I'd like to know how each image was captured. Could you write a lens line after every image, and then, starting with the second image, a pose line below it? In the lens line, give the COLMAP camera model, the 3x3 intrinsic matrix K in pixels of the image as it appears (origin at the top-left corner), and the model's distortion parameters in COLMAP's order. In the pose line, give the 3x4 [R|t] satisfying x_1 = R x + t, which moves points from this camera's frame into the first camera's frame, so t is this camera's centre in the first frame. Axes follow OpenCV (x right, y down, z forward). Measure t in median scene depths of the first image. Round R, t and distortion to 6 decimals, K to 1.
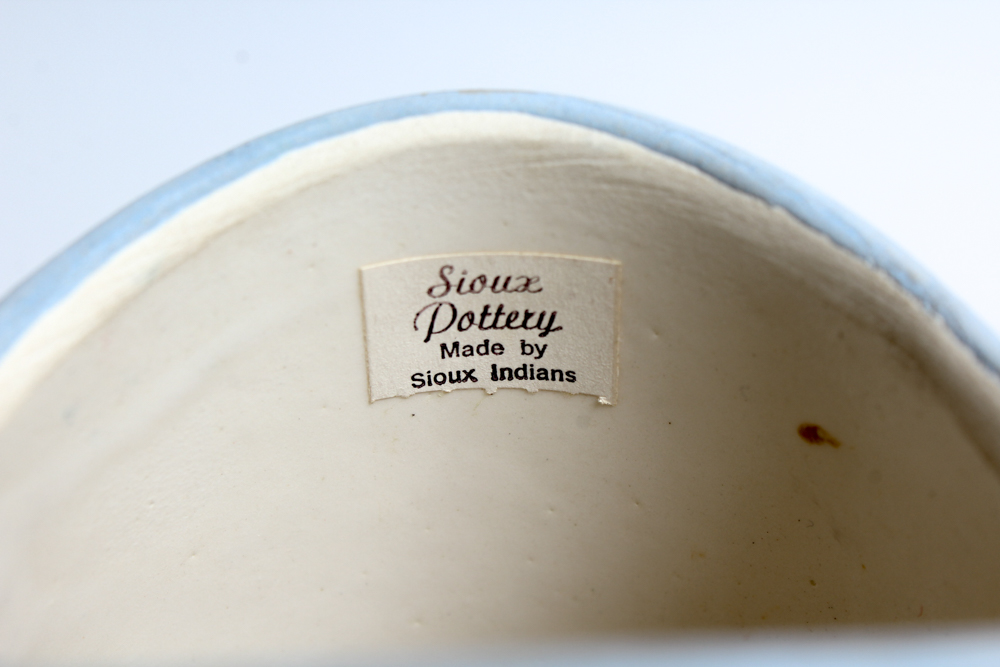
lens RADIAL K [[2082.3, 0, 499.8], [0, 2082.3, 333.8], [0, 0, 1]] dist [0.005496, 0.000000]
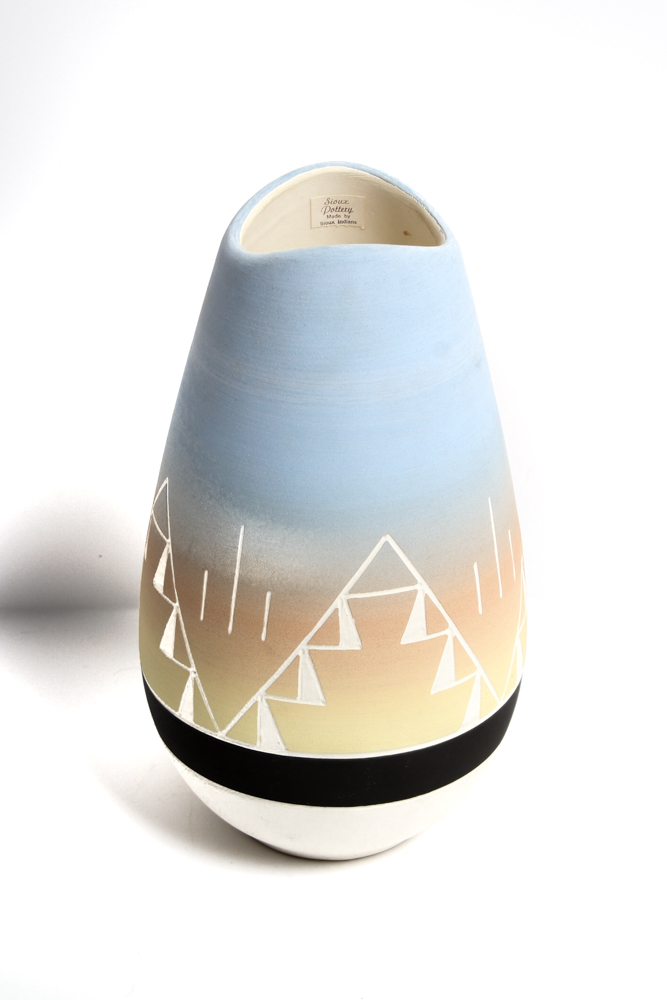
lens RADIAL K [[2324.3, 0, 332.6], [0, 2324.3, 501.8], [0, 0, 1]] dist [-0.110249, 0.000000]
pose [[0.999944, -0.004473, 0.009539, -0.070022], [0.003596, 0.995933, 0.090022, 0.179938], [-0.009903, -0.089983, 0.995894, -4.302910]]
